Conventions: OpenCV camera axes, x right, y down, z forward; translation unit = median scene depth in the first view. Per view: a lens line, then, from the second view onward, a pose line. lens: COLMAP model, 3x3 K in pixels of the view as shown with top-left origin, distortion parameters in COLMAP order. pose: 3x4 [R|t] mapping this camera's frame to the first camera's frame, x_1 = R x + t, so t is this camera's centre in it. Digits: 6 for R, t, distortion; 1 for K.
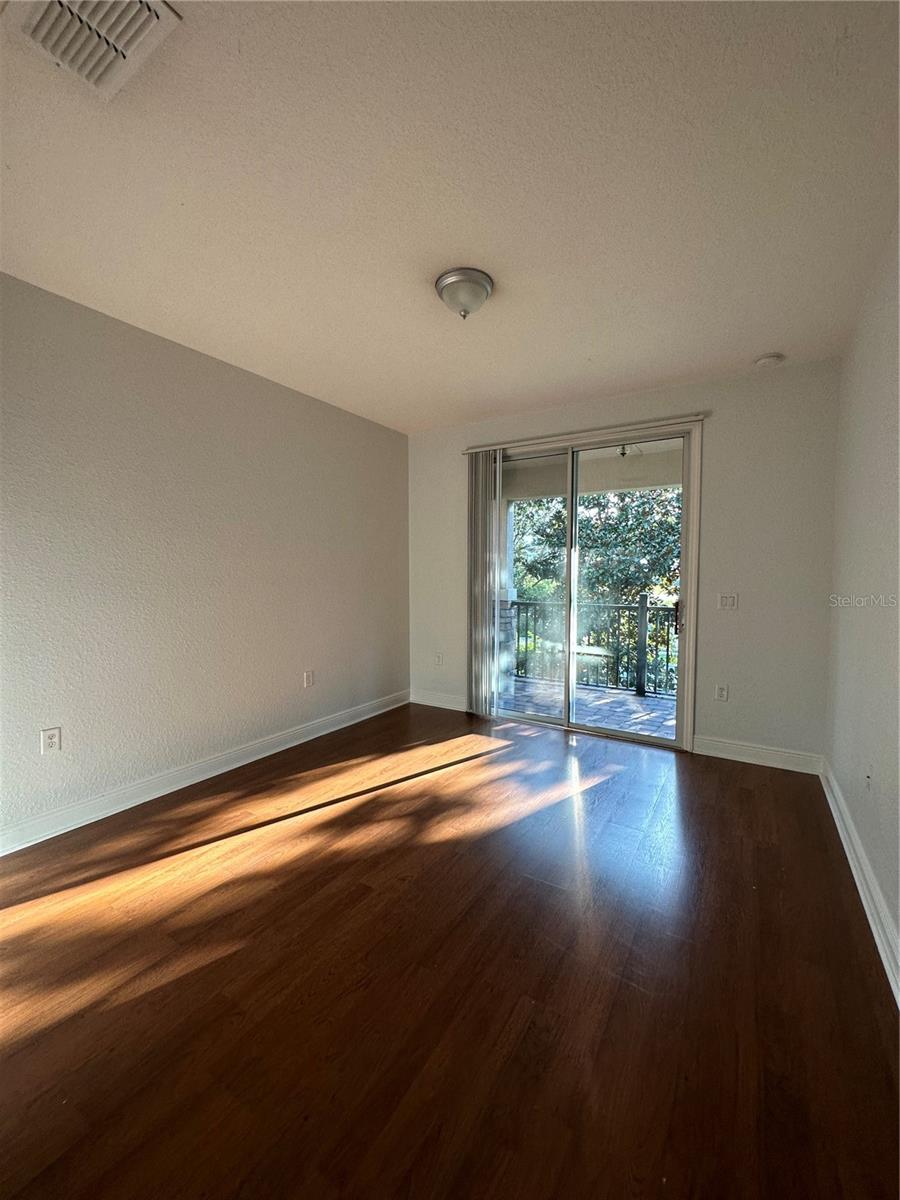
lens RADIAL K [[479.2, 0, 448.5], [0, 479.2, 602.6], [0, 0, 1]] dist [-0.002946, -0.000362]
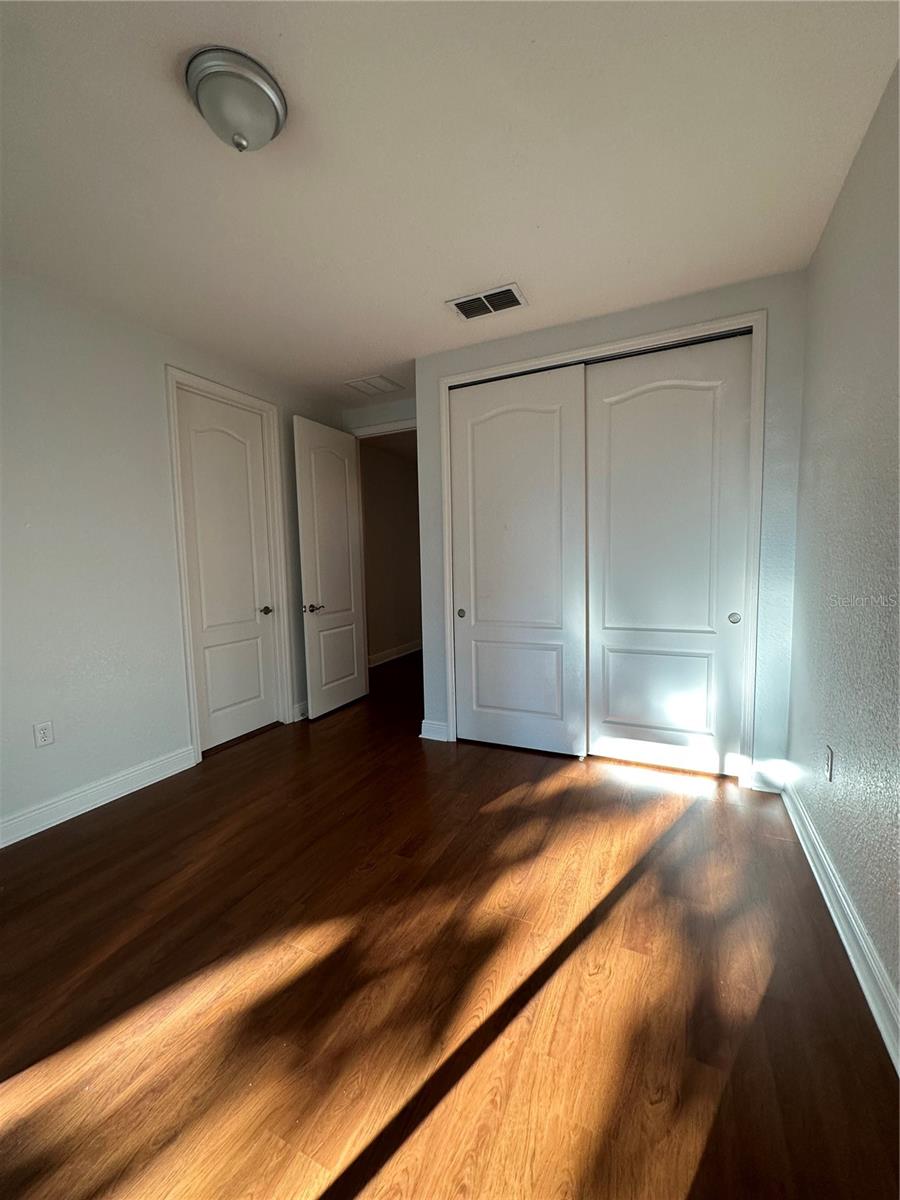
lens RADIAL K [[479.2, 0, 448.5], [0, 479.2, 602.6], [0, 0, 1]] dist [-0.002946, -0.000362]
pose [[-0.995199, 0.021054, -0.095580, -0.141655], [0.009534, 0.992798, 0.119417, -0.059404], [0.097406, 0.117933, -0.988233, 1.548429]]
